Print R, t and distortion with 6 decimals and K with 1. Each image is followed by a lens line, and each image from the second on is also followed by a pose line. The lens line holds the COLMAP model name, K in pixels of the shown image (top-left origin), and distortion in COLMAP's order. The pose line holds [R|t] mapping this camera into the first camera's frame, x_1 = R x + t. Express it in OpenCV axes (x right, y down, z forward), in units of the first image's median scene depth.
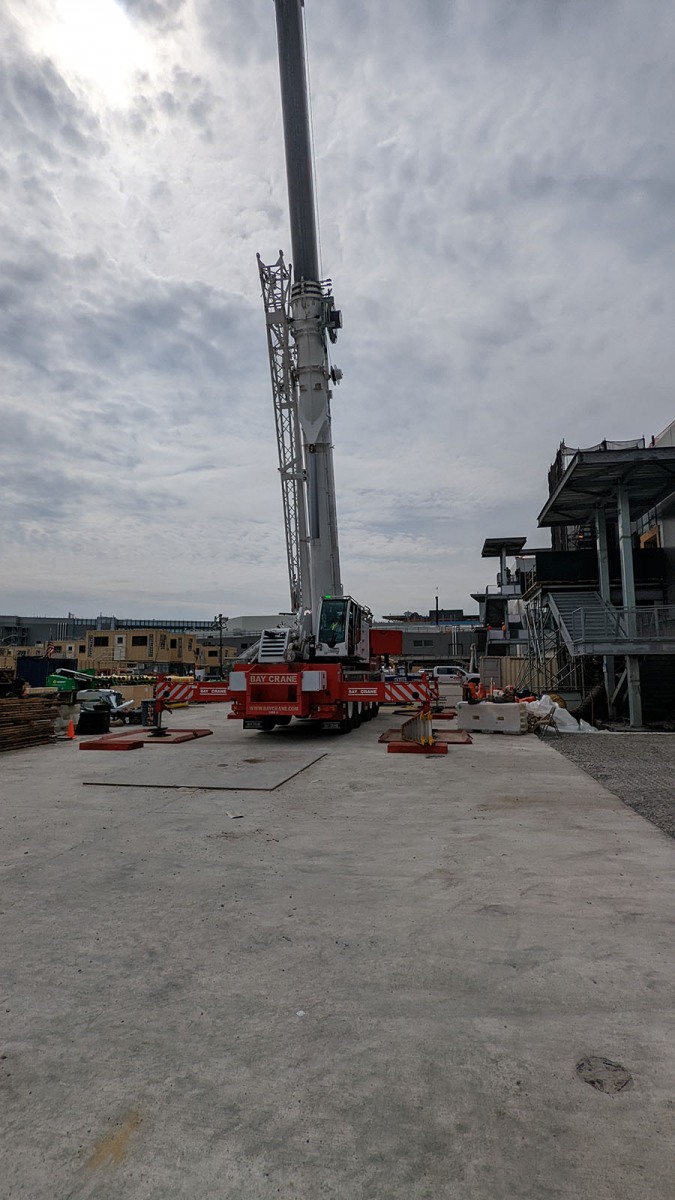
lens RADIAL K [[543.9, 0, 337.5], [0, 543.9, 600.0], [0, 0, 1]] dist [-0.001614, -0.000034]
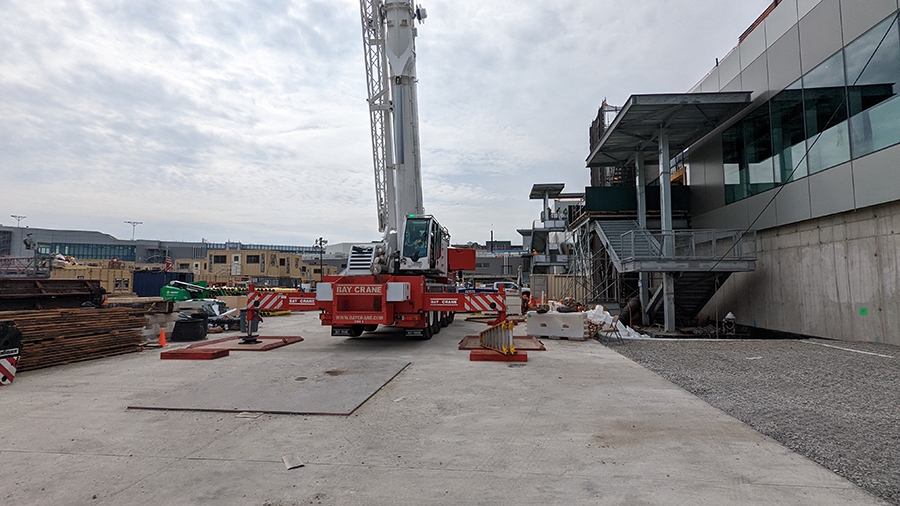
lens RADIAL K [[394.1, 0, 454.2], [0, 394.1, 261.3], [0, 0, 1]] dist [0.022344, 0.000121]
pose [[0.994611, 0.014003, 0.102724, -0.011380], [-0.020928, 0.997557, 0.066645, 0.026157], [-0.101540, -0.068435, 0.992475, 0.168045]]
